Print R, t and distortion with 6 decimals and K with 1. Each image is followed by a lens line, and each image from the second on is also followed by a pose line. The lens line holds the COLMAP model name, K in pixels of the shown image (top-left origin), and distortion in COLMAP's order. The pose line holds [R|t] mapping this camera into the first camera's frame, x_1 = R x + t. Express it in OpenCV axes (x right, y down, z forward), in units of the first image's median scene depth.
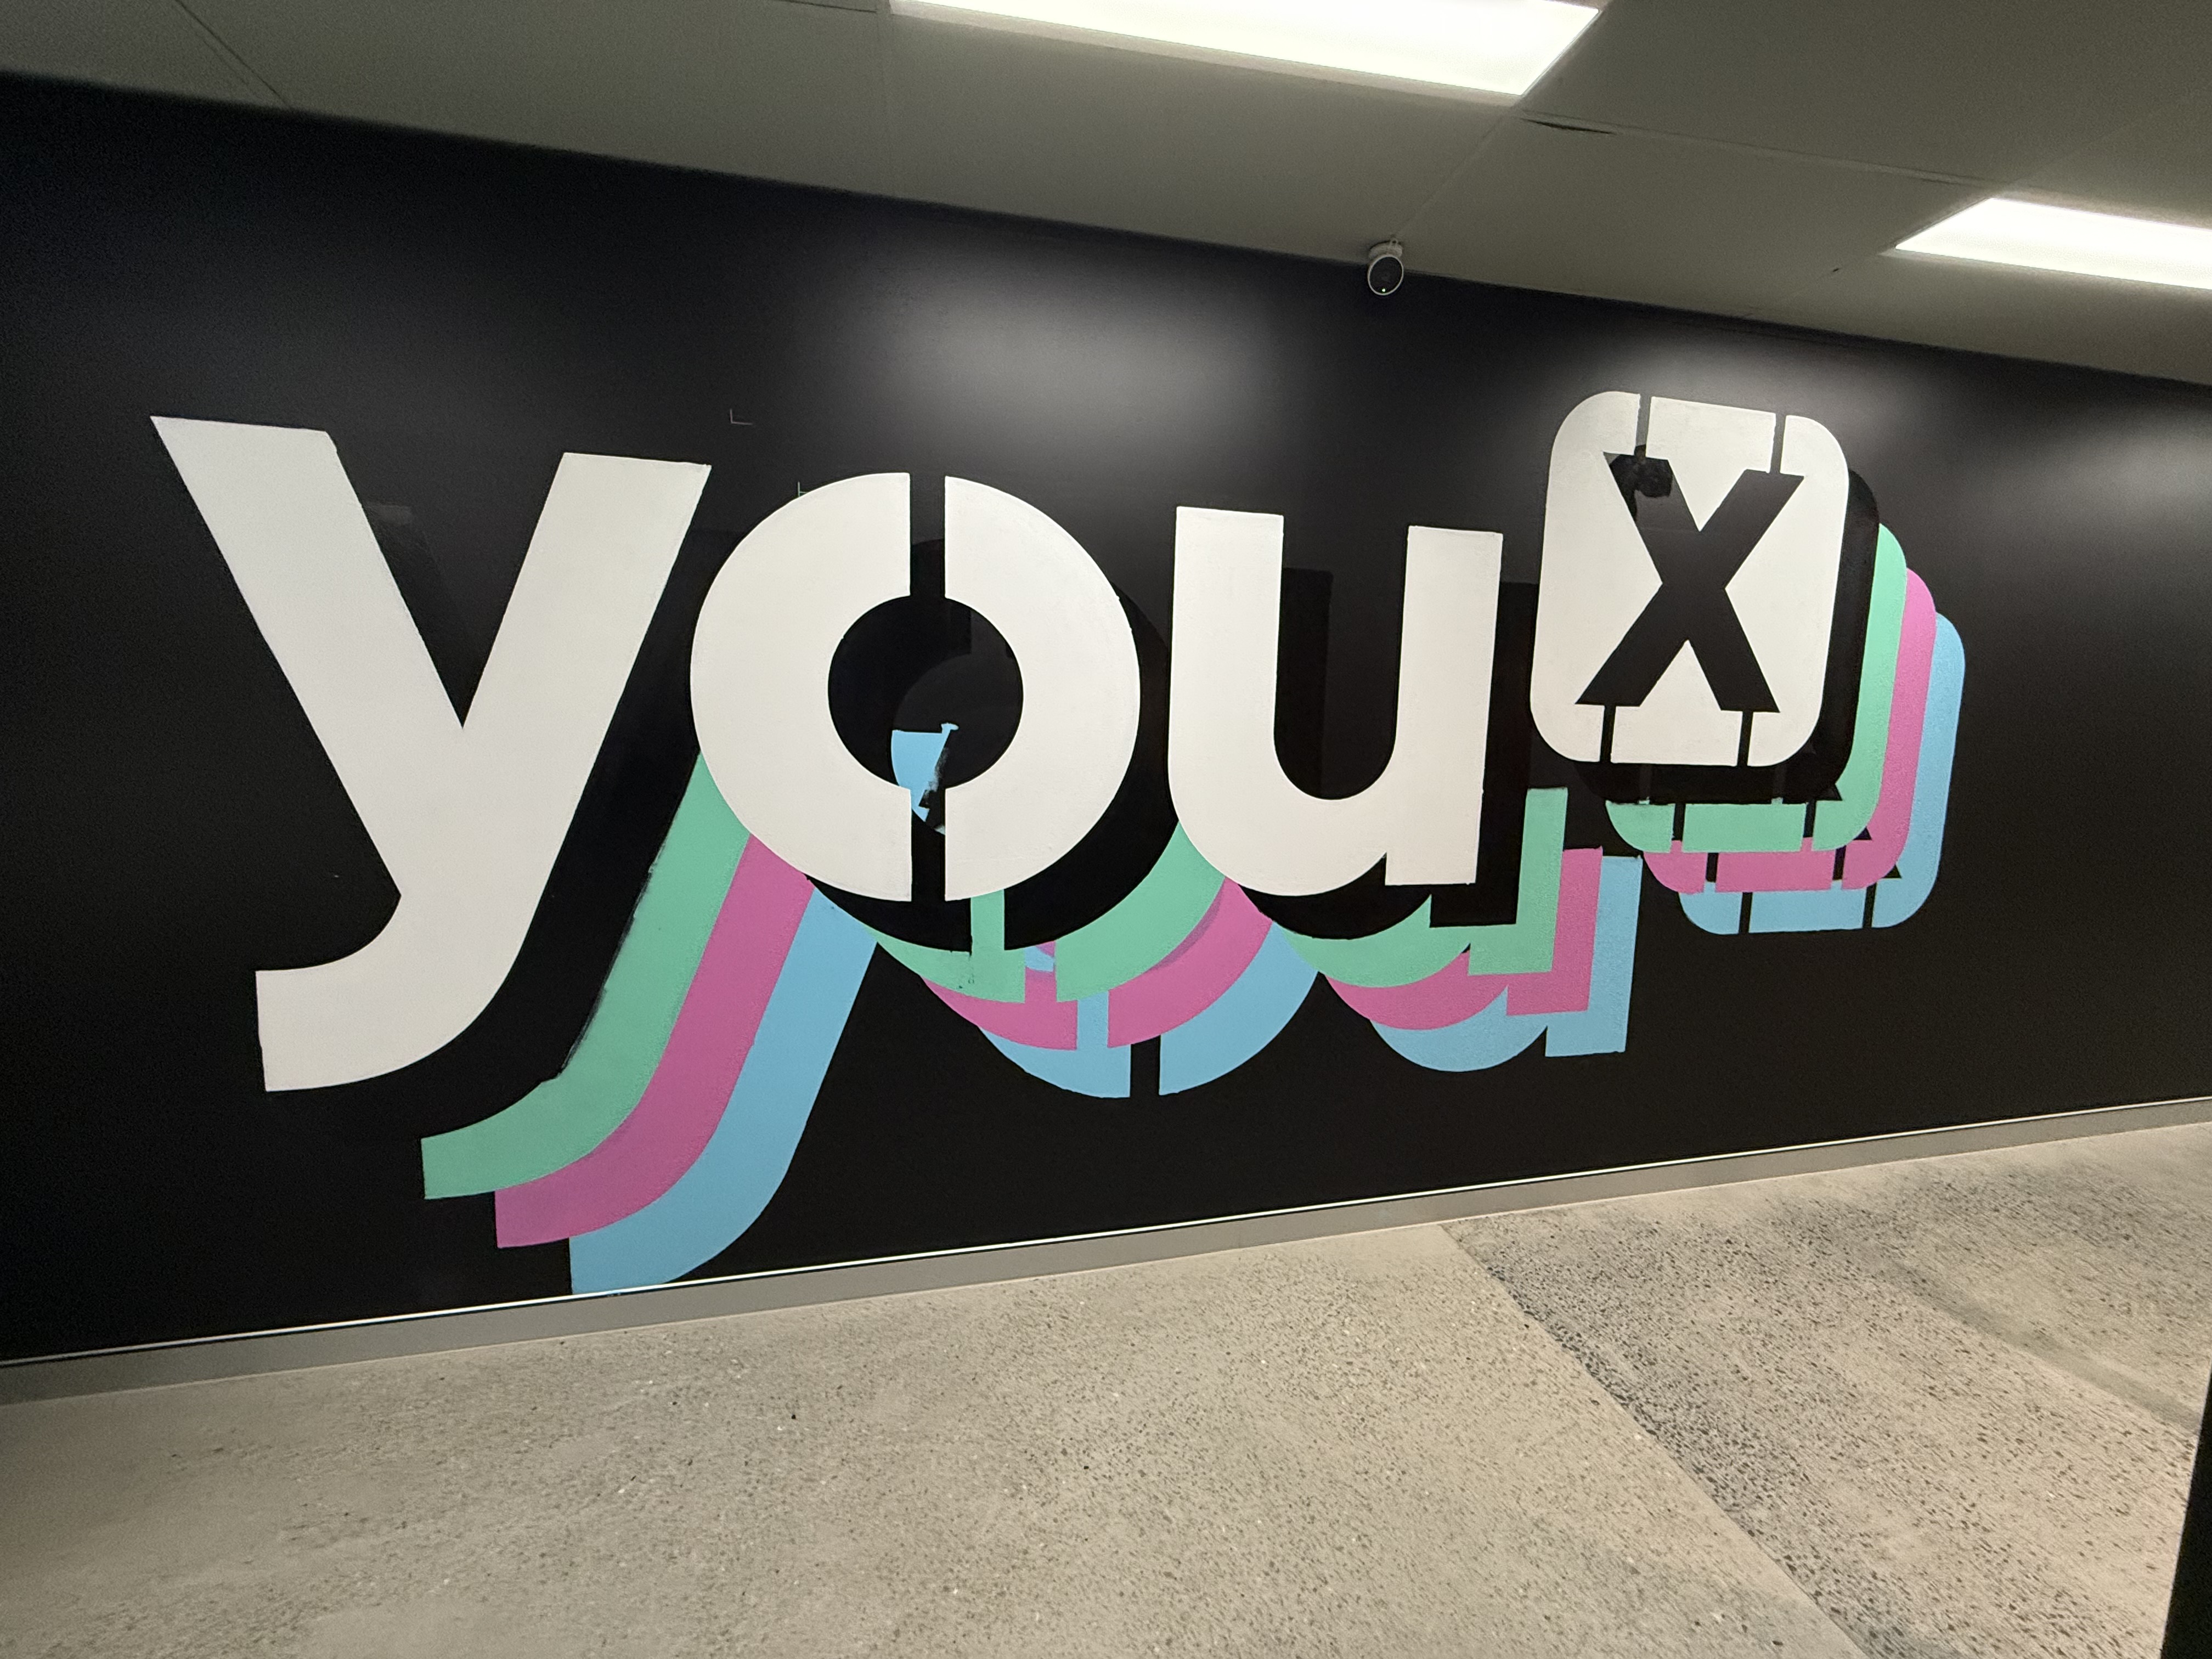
lens RADIAL K [[873.9, 0, 1084.6], [0, 873.9, 835.1], [0, 0, 1]] dist [0.008968, -0.001150]
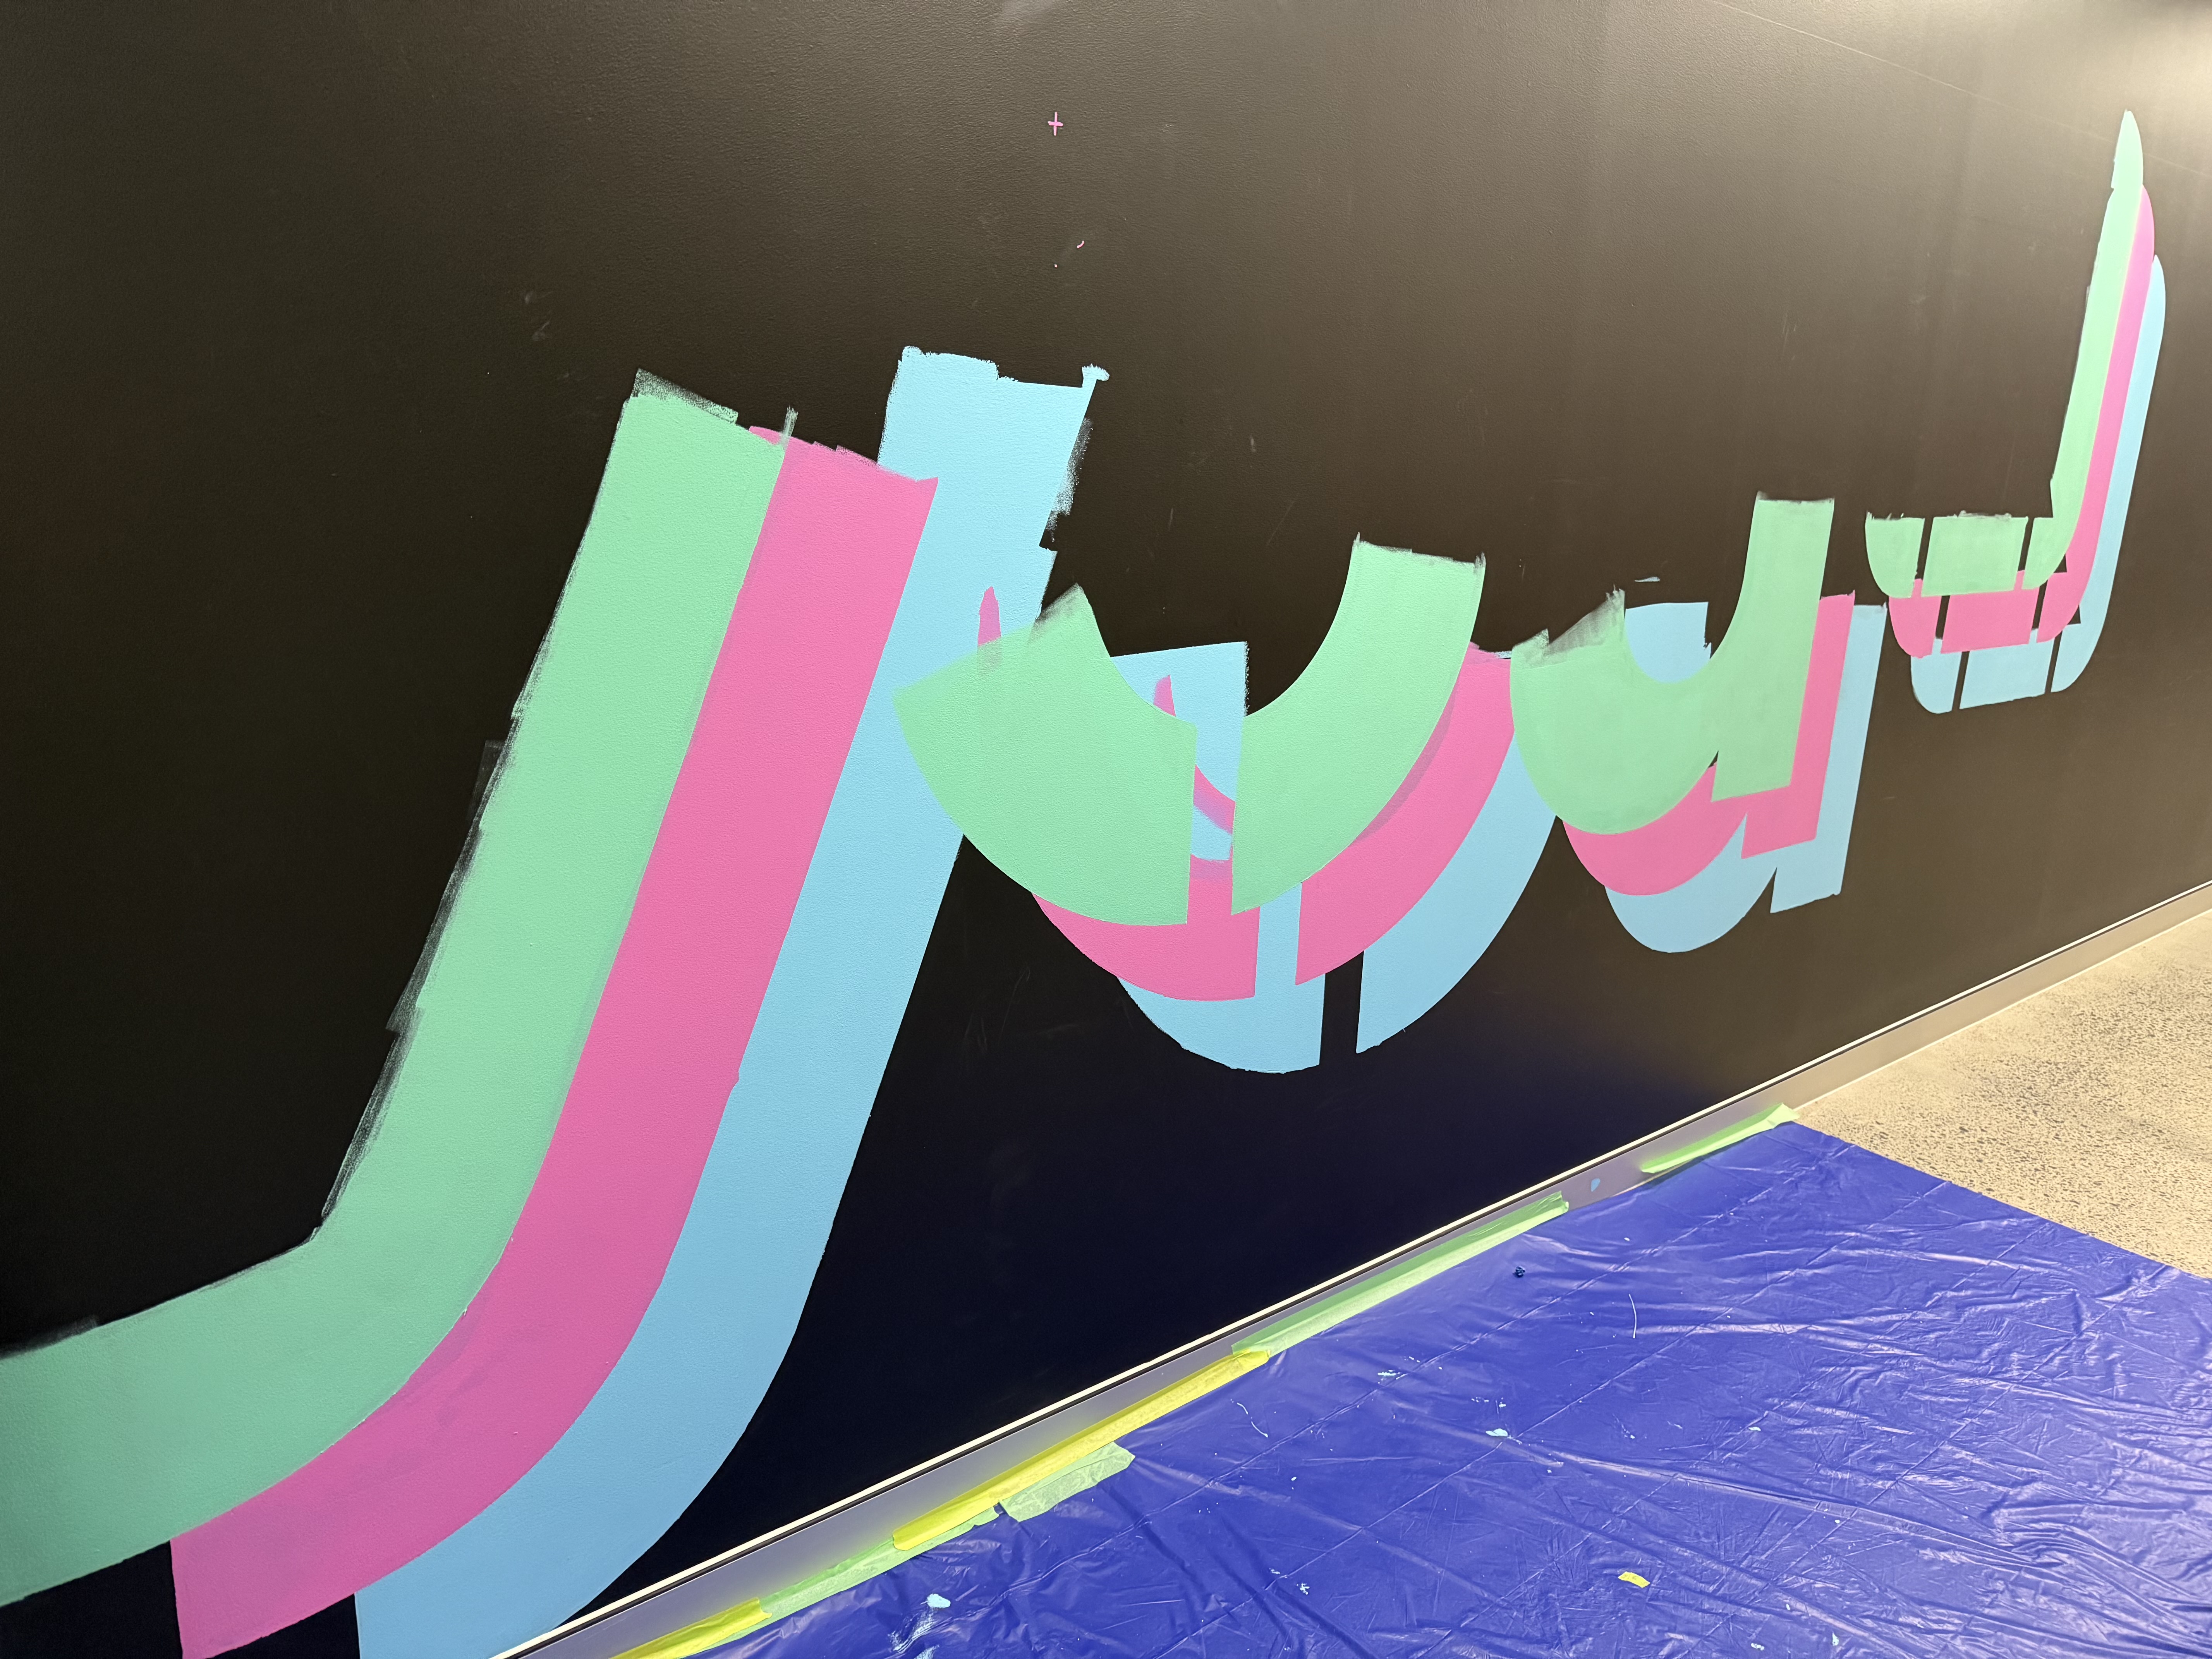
lens RADIAL K [[1542.4, 0, 1095.8], [0, 1542.4, 838.8], [0, 0, 1]] dist [0.070848, -0.066291]
pose [[0.899349, -0.096199, 0.426517, -0.484456], [0.031974, 0.987354, 0.155273, -0.004154], [-0.436060, -0.126007, 0.891052, 0.191515]]
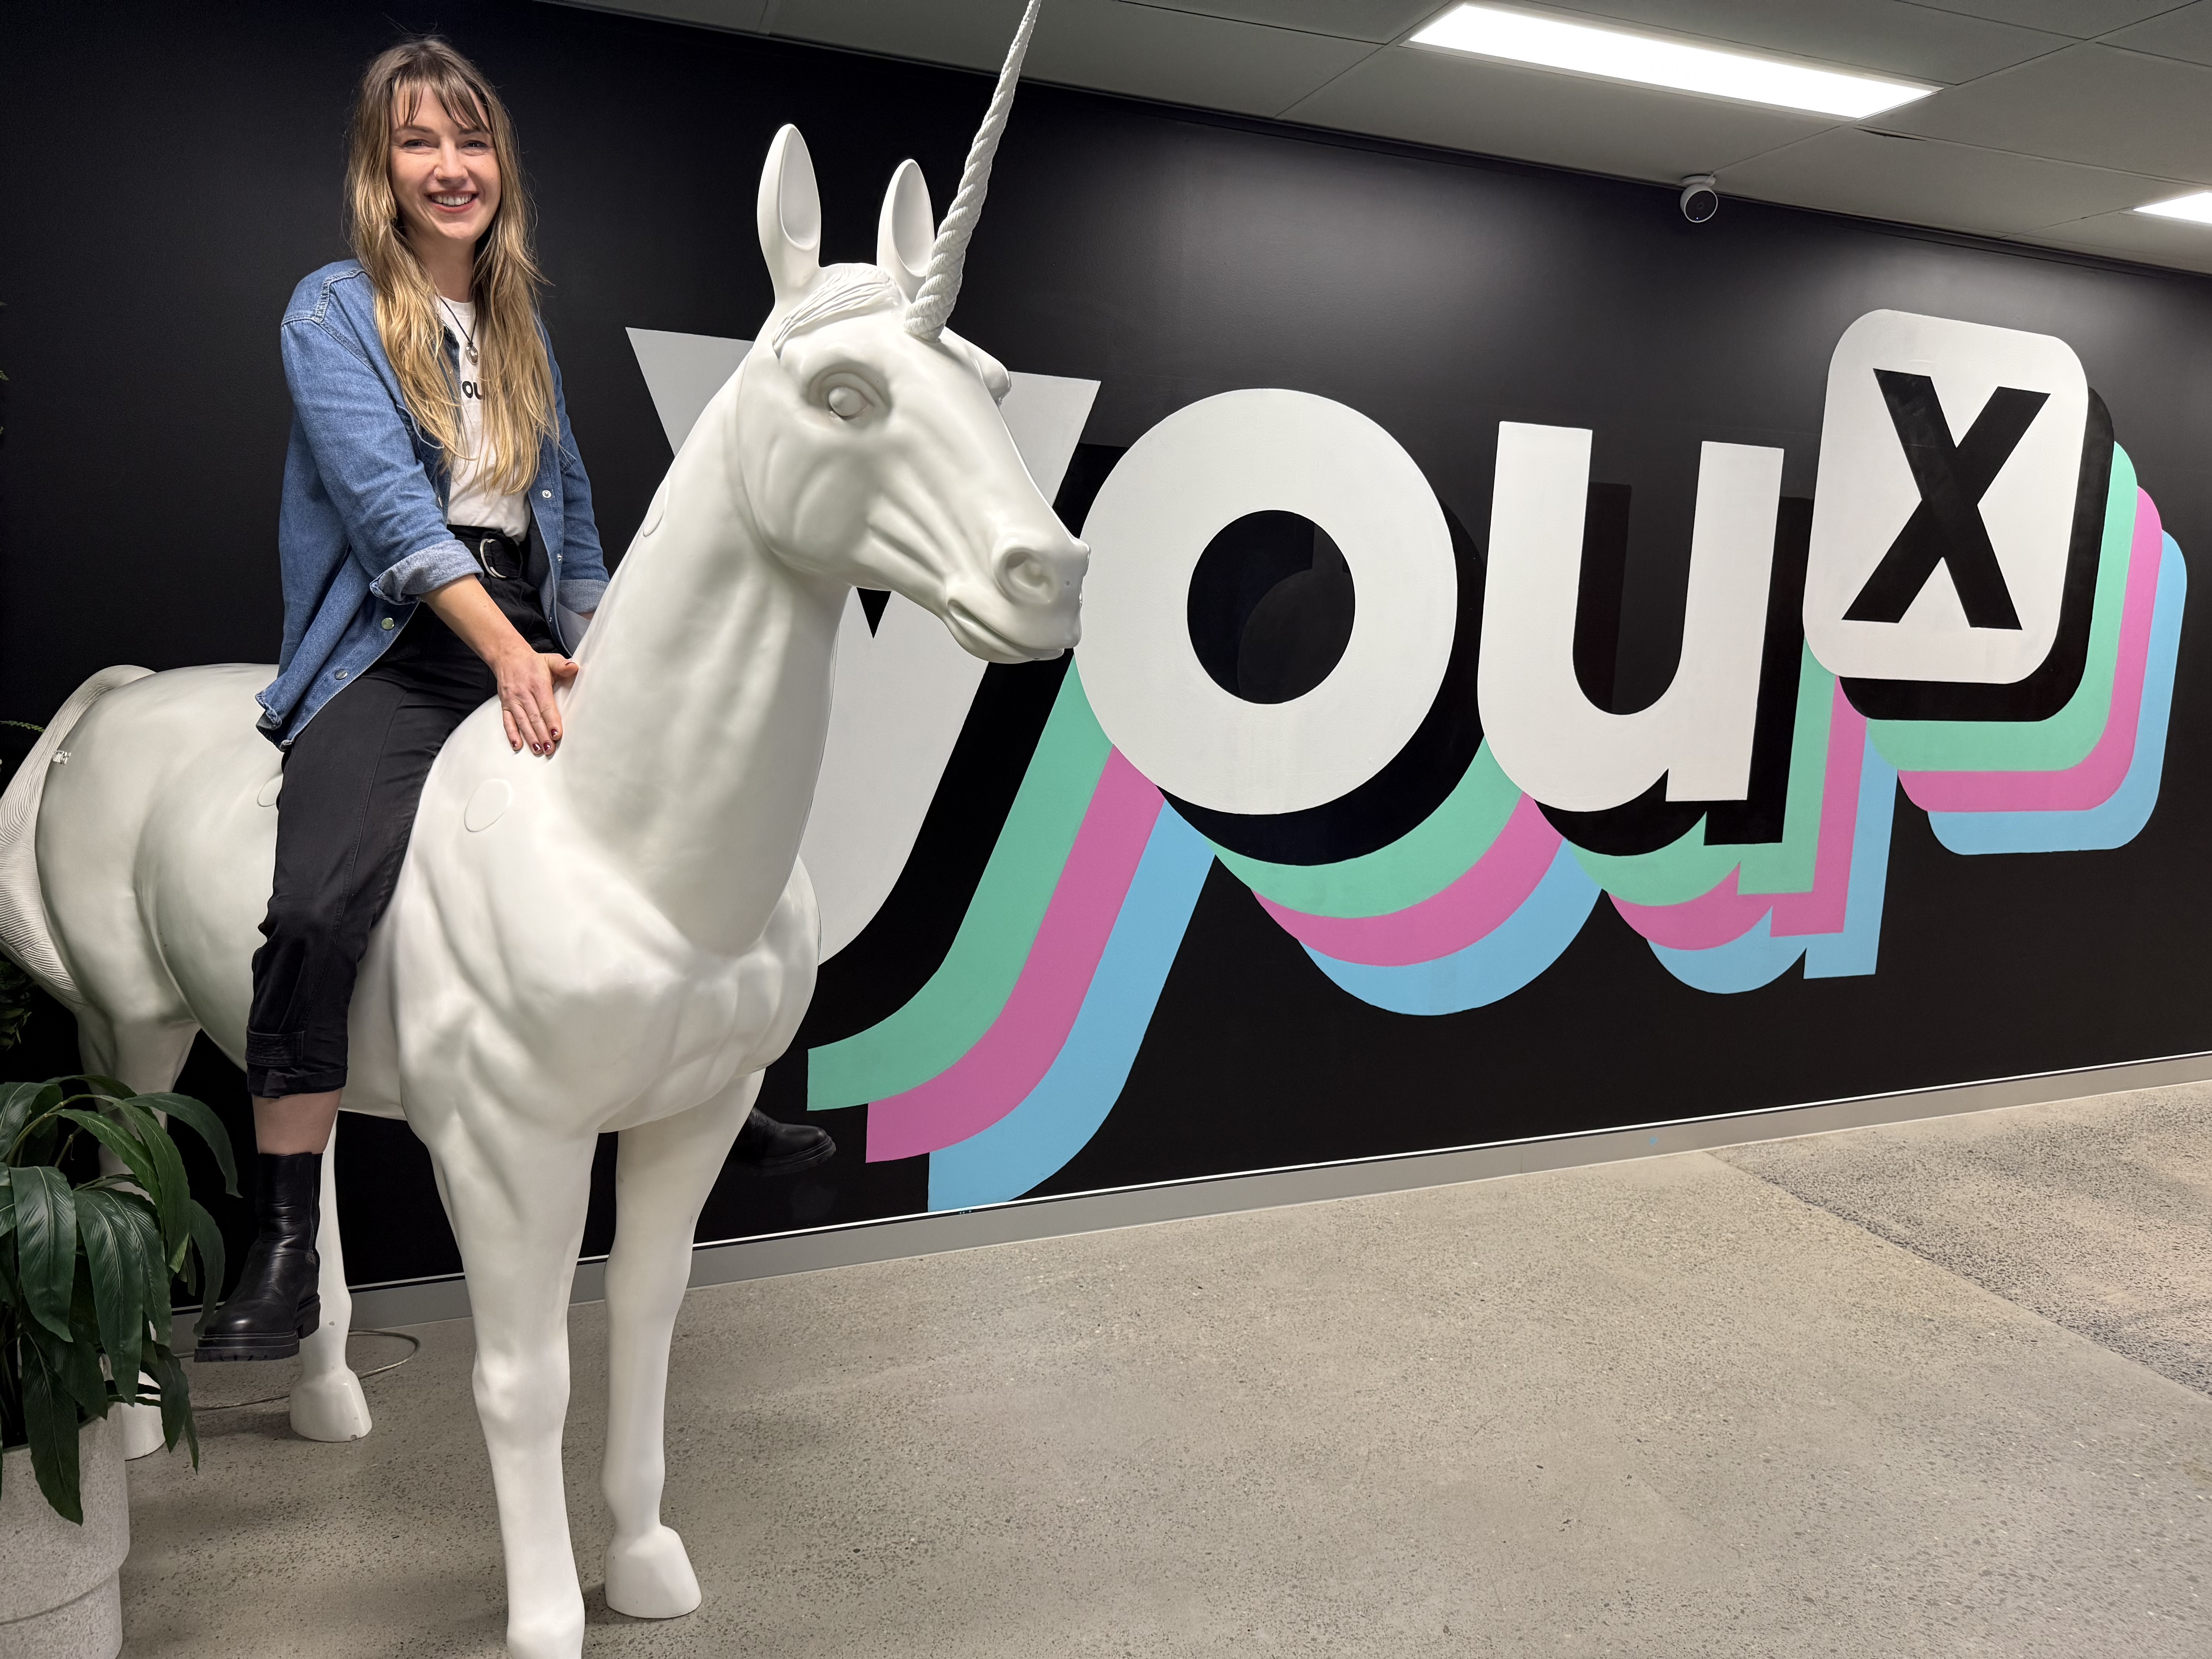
lens RADIAL K [[1542.4, 0, 1106.1], [0, 1542.4, 833.5], [0, 0, 1]] dist [0.070848, -0.066291]
pose [[0.985364, -0.005853, 0.170365, -0.599102], [0.000581, 0.999520, 0.030981, 0.039540], [-0.170464, -0.030429, 0.984894, -0.647706]]
